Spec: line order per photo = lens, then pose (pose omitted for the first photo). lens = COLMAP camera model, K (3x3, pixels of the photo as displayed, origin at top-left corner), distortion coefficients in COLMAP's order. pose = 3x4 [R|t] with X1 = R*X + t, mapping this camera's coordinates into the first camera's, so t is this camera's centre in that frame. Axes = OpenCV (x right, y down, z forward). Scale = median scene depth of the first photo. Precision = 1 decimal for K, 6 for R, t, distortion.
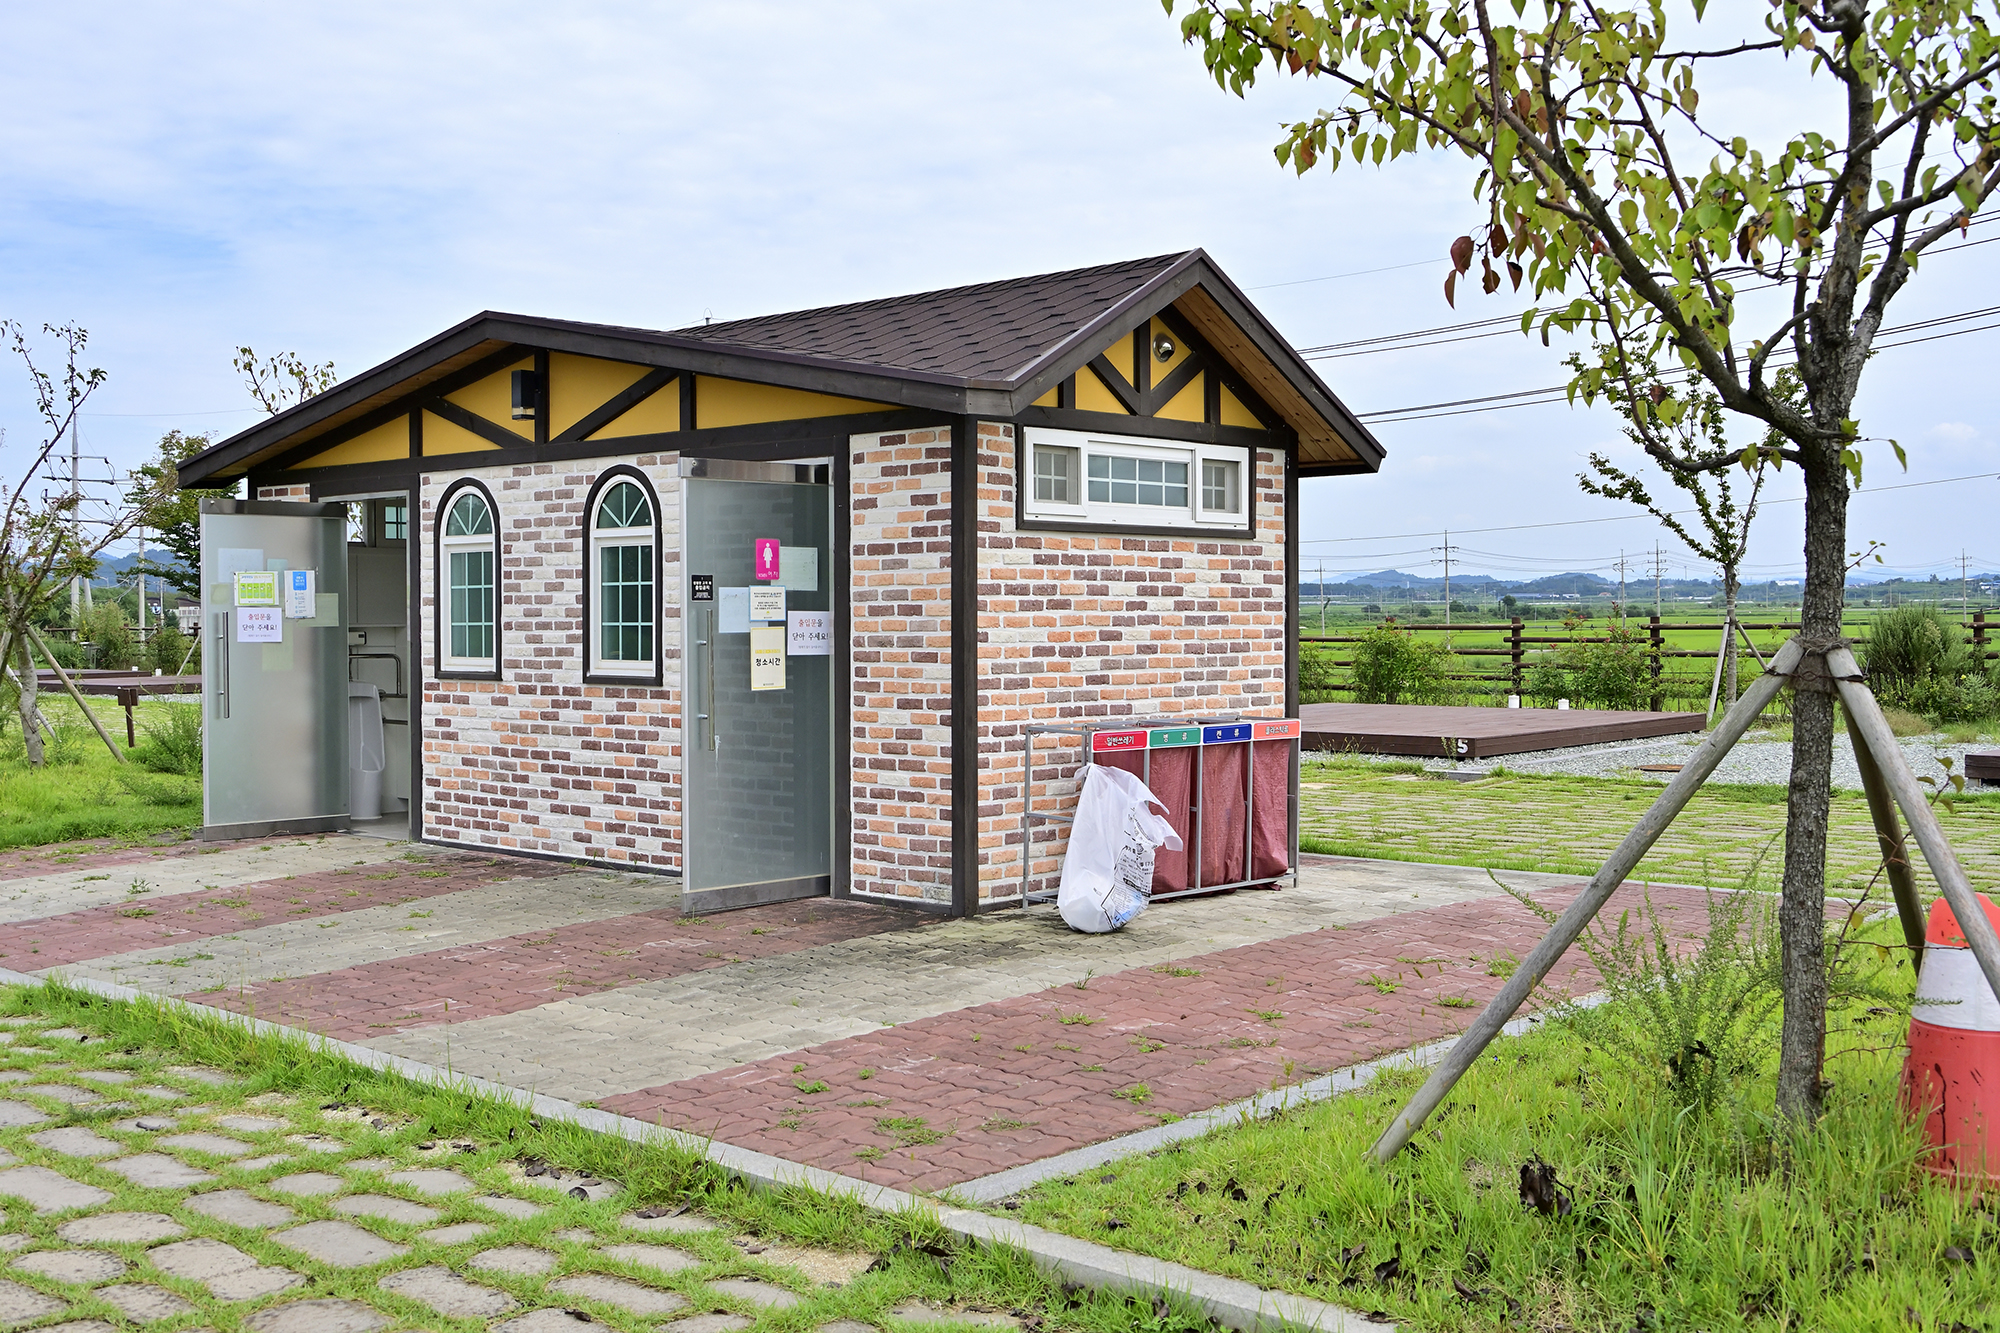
lens RADIAL K [[2095.7, 0, 999.6], [0, 2095.7, 668.9], [0, 0, 1]] dist [-0.030796, 0.000000]
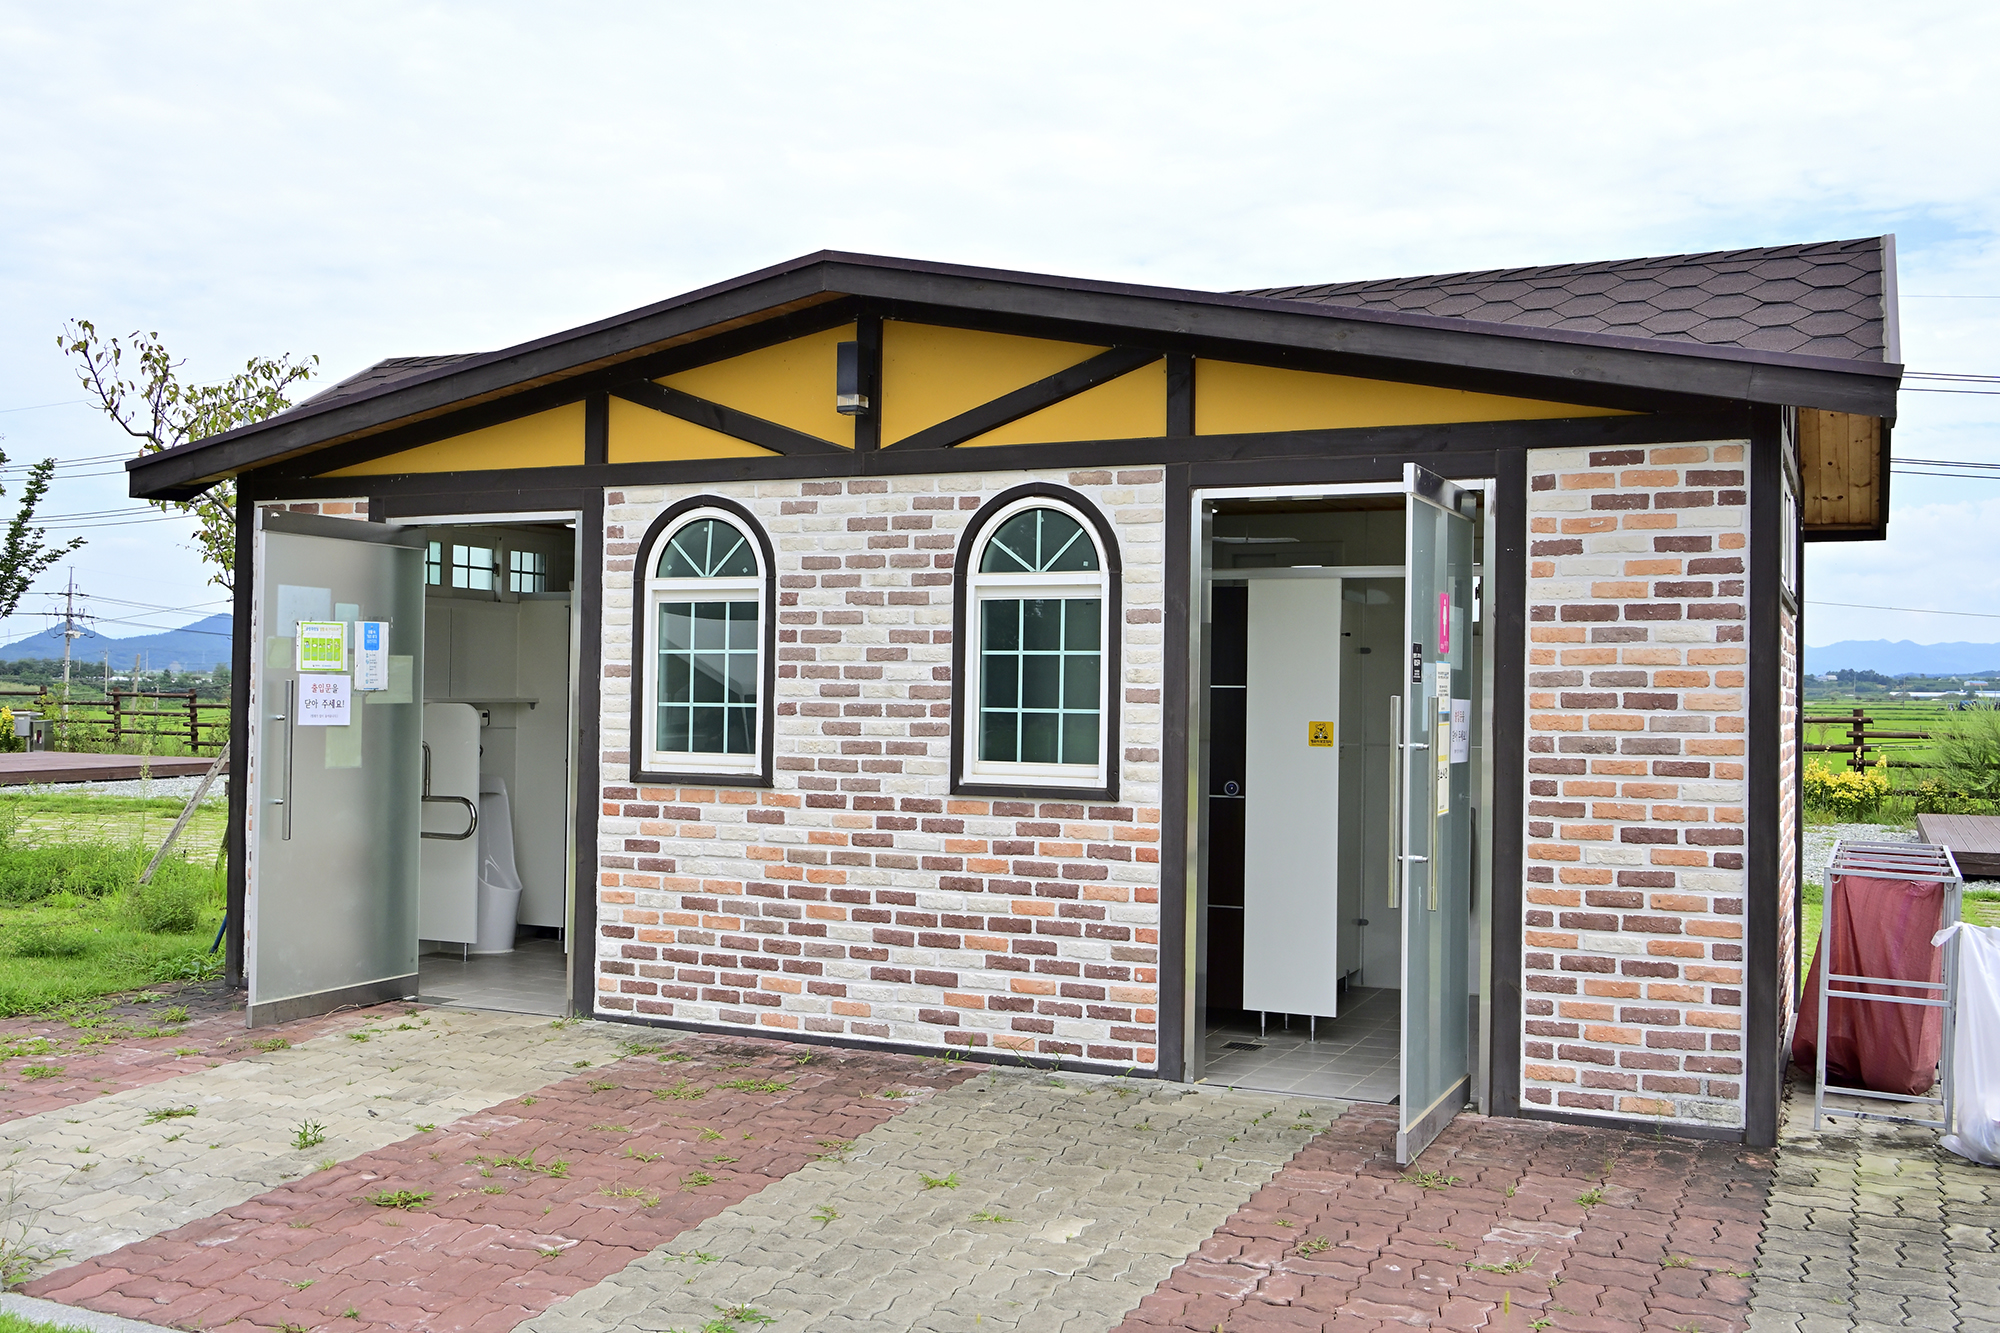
lens RADIAL K [[1851.5, 0, 999.7], [0, 1851.5, 665.0], [0, 0, 1]] dist [-0.006476, 0.000000]
pose [[0.950239, 0.019574, 0.310907, -0.378908], [-0.007783, 0.999204, -0.039122, -0.012325], [-0.311426, 0.034755, 0.949635, 0.414176]]
